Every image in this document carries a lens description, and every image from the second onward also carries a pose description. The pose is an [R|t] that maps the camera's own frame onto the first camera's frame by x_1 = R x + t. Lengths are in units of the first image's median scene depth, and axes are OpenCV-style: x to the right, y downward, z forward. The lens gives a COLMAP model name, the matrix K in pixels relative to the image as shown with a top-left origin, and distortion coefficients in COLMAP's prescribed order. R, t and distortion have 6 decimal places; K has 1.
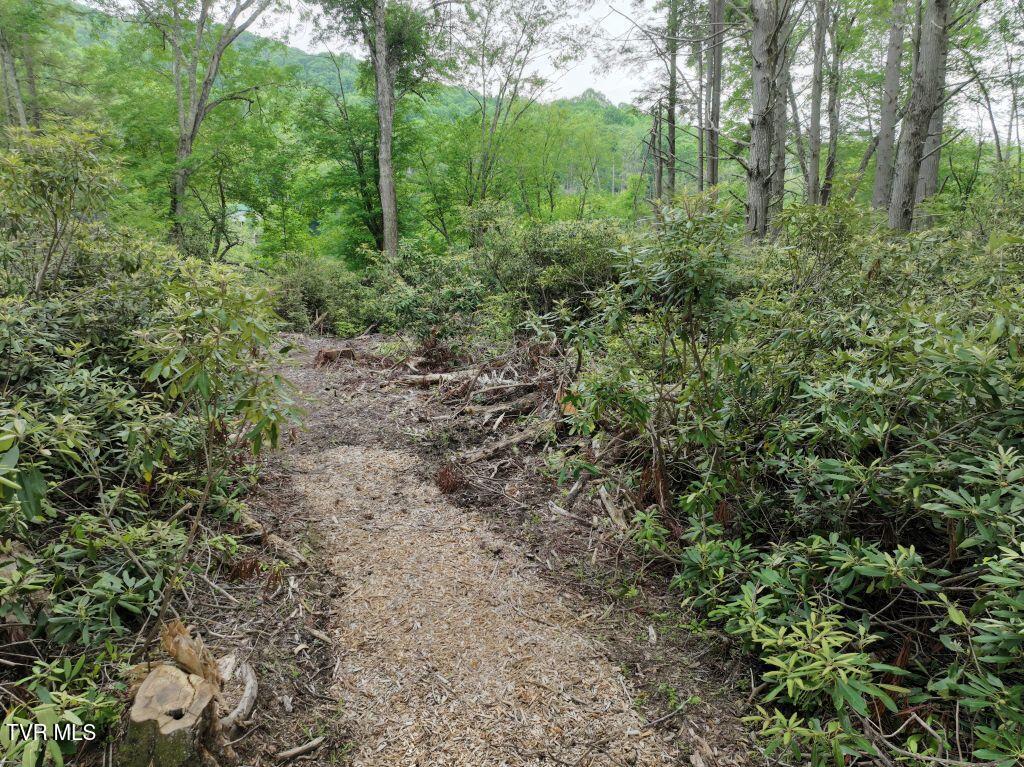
lens RADIAL K [[718.9, 0, 512.8], [0, 718.9, 381.3], [0, 0, 1]] dist [-0.000933, 0.020379]
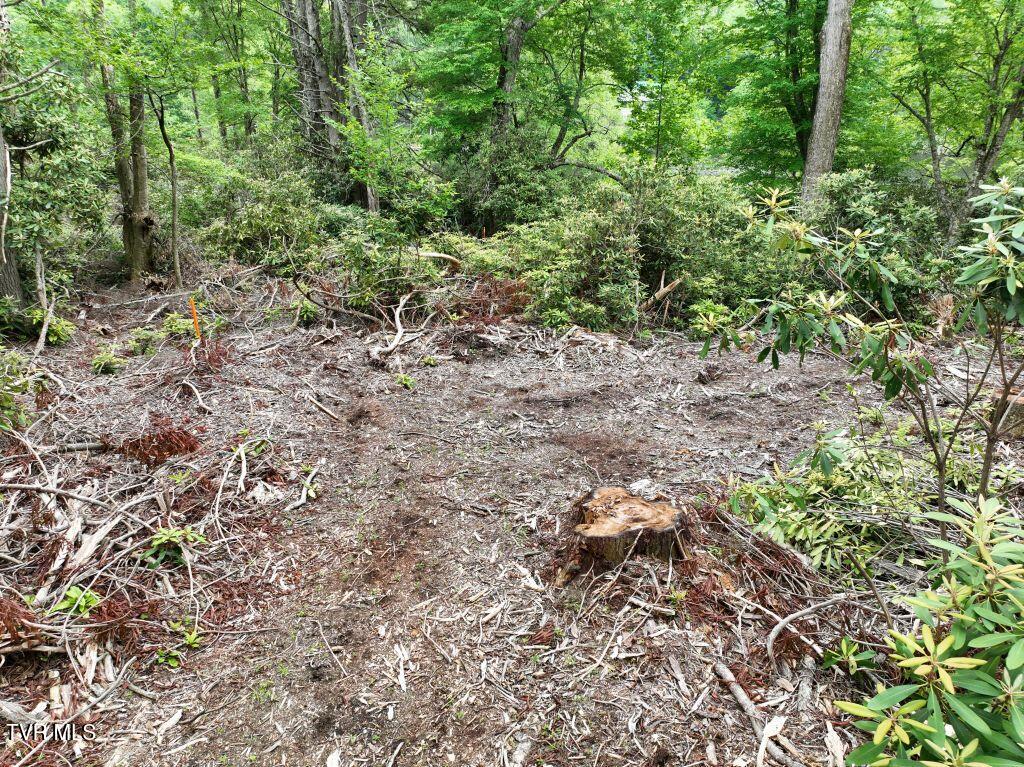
lens RADIAL K [[718.9, 0, 512.8], [0, 718.9, 381.3], [0, 0, 1]] dist [-0.000933, 0.020379]
pose [[0.862014, 0.182451, -0.472909, -0.072755], [-0.107704, 0.977597, 0.180840, -0.075521], [0.495309, -0.104953, 0.862354, 0.341359]]
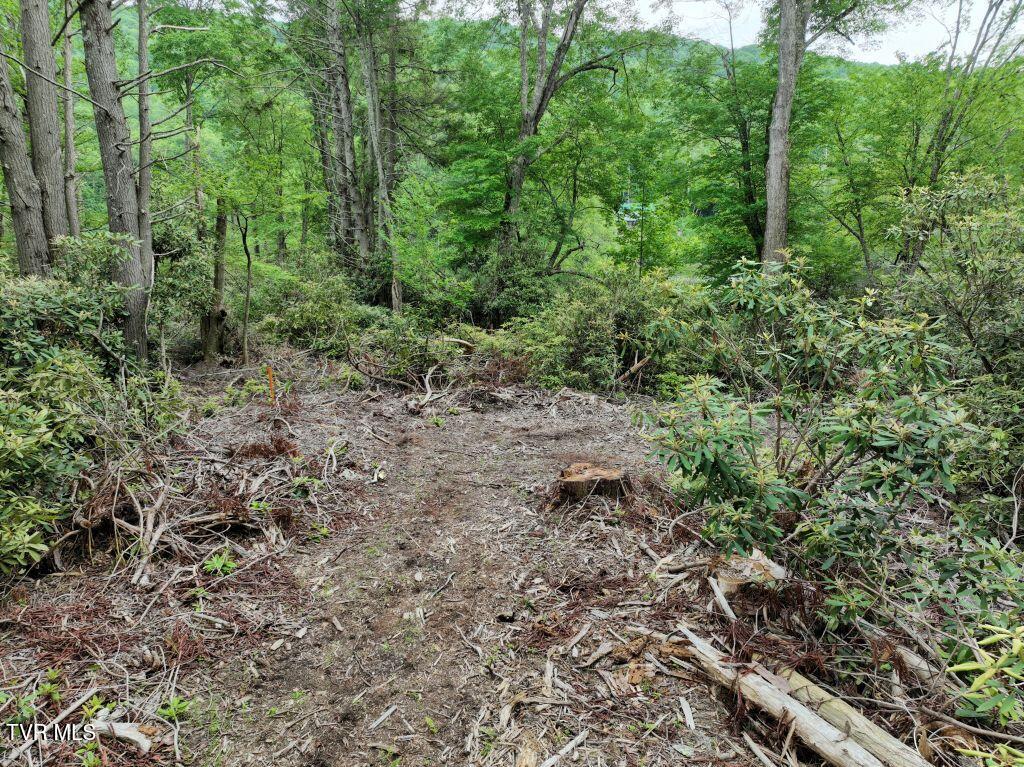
lens RADIAL K [[718.9, 0, 512.8], [0, 718.9, 381.3], [0, 0, 1]] dist [-0.000933, 0.020379]
pose [[0.860171, 0.110554, -0.497879, -0.023922], [-0.109322, 0.993500, 0.031734, -0.057550], [0.498151, 0.027133, 0.866666, 0.258102]]
